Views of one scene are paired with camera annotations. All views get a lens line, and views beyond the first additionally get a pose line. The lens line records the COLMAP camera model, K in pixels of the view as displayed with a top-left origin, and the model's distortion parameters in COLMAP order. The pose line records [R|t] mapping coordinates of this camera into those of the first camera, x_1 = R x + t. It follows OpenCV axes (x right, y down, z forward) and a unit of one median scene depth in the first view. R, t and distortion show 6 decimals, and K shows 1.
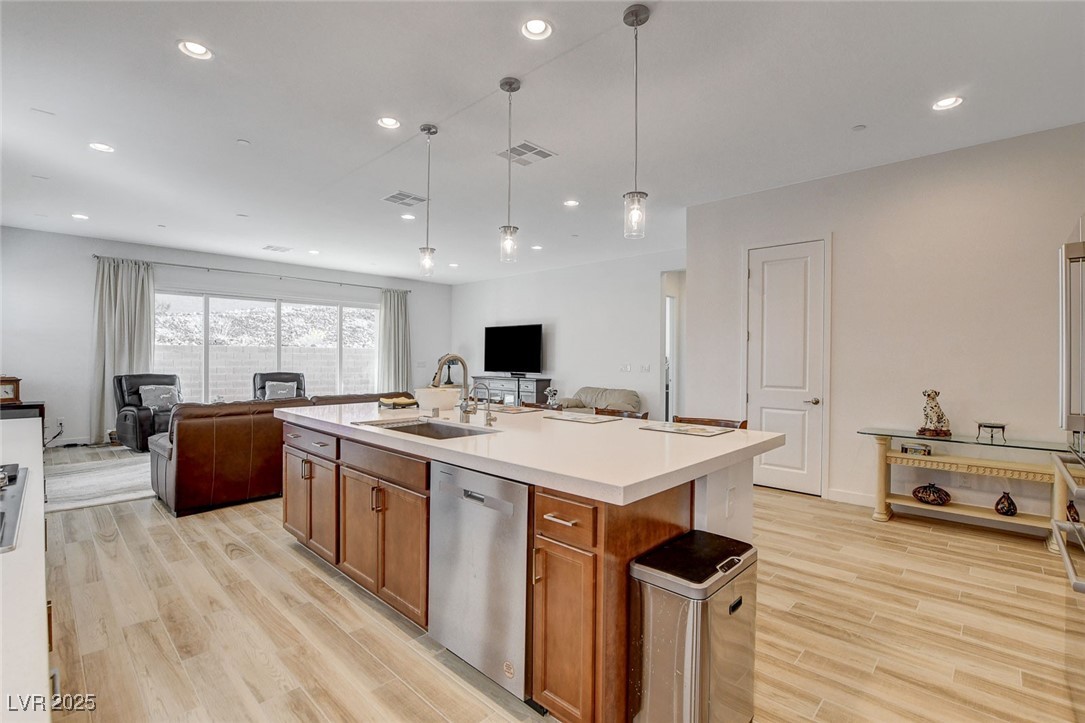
lens RADIAL K [[489.1, 0, 538.5], [0, 489.1, 359.5], [0, 0, 1]] dist [-0.019794, -0.000459]
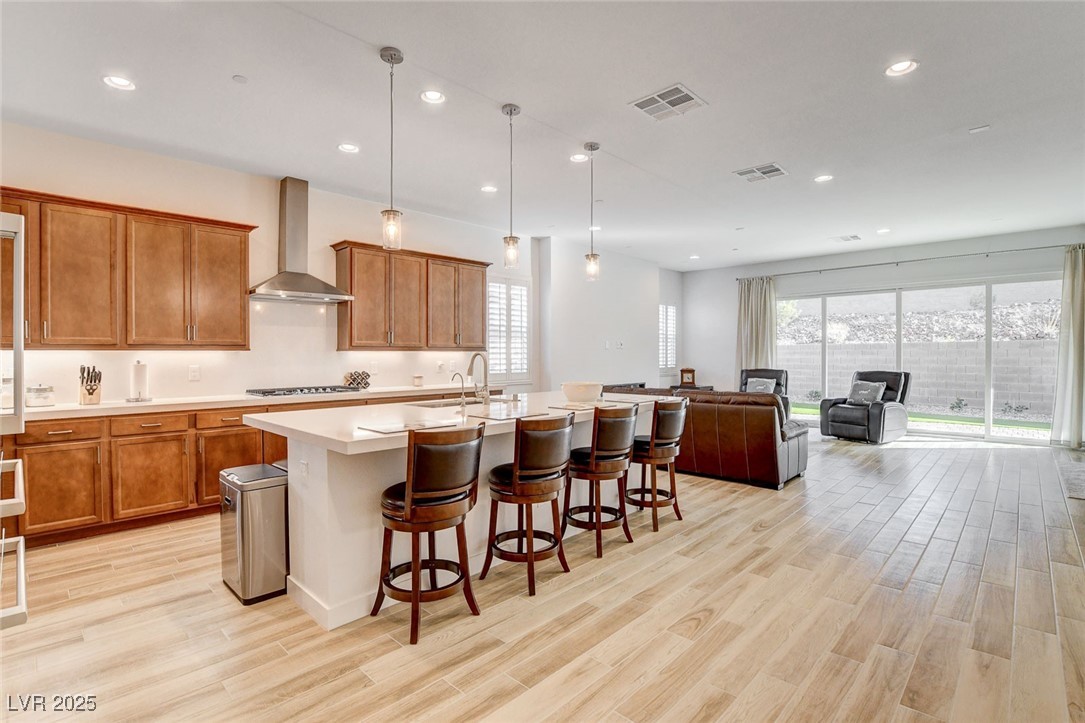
lens RADIAL K [[509.7, 0, 550.9], [0, 509.7, 359.8], [0, 0, 1]] dist [-0.010928, 0.000220]
pose [[0.013356, 0.003961, -0.999903, 0.473693], [-0.000470, 0.999992, 0.003955, 0.002110], [0.999911, 0.000417, 0.013357, 0.455826]]
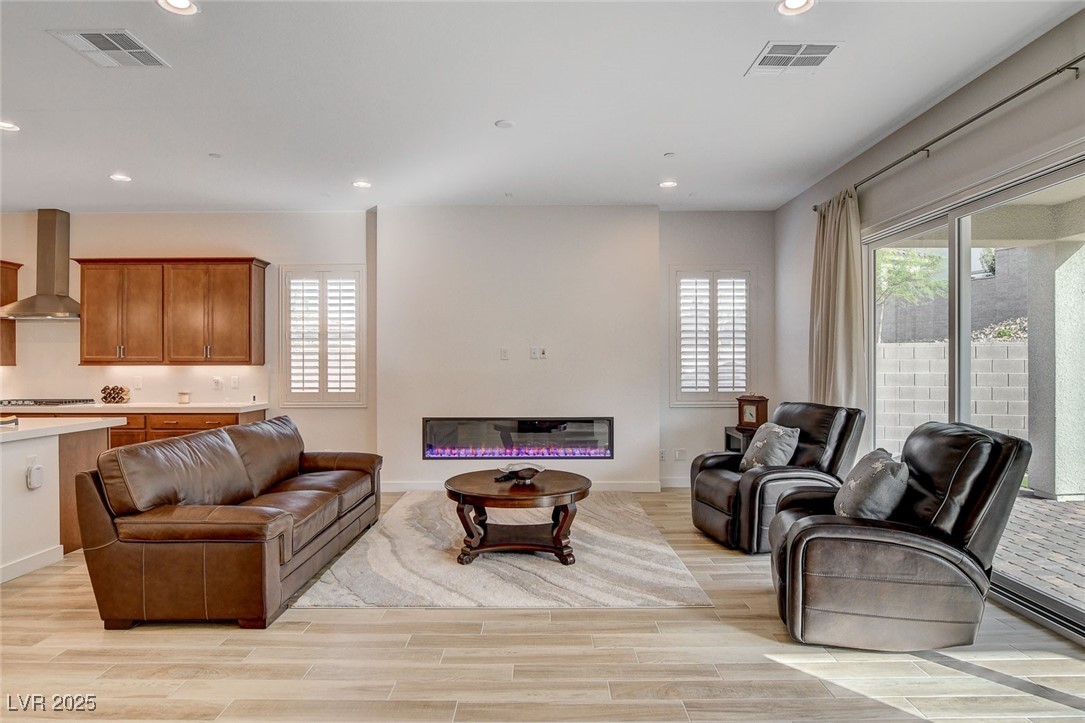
lens RADIAL K [[610.8, 0, 543.7], [0, 610.8, 367.8], [0, 0, 1]] dist [-0.021030, 0.000283]
pose [[-0.714747, -0.000453, -0.699383, -0.123435], [-0.004322, 0.999984, 0.003769, -0.011240], [0.699370, 0.005716, -0.714737, 1.293404]]
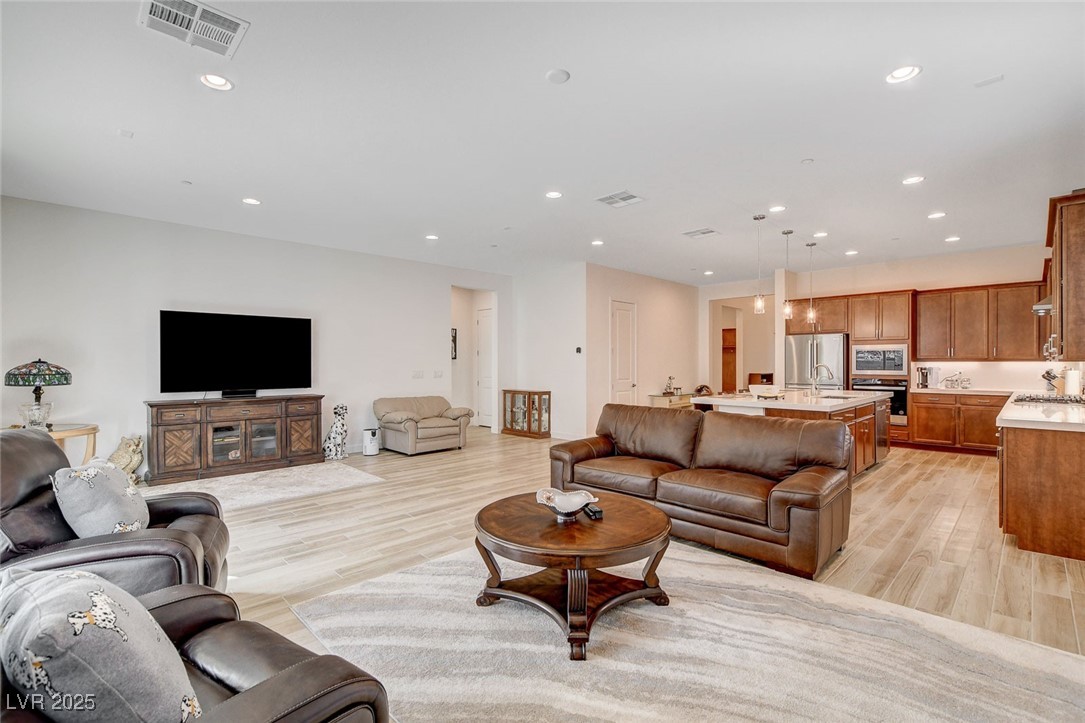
lens RADIAL K [[489.1, 0, 538.5], [0, 489.1, 359.5], [0, 0, 1]] dist [-0.019794, -0.000459]
pose [[0.034331, -0.001065, 0.999410, -0.915463], [0.008120, 0.999967, 0.000787, -0.013550], [-0.999378, 0.008088, 0.034339, 0.843182]]
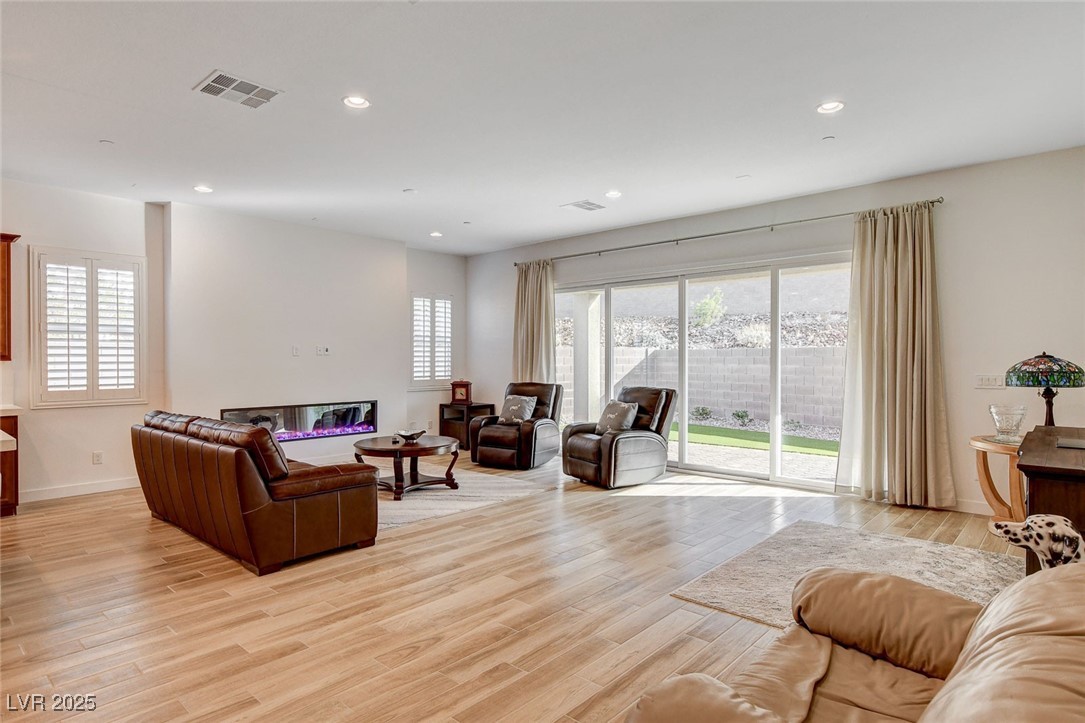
lens RADIAL K [[590.1, 0, 538.4], [0, 590.1, 367.4], [0, 0, 1]] dist [-0.016721, 0.000271]
pose [[0.028534, 0.006701, -0.999570, 0.316340], [-0.001826, 0.999976, 0.006651, -0.006965], [0.999591, 0.001636, 0.028545, 0.995292]]
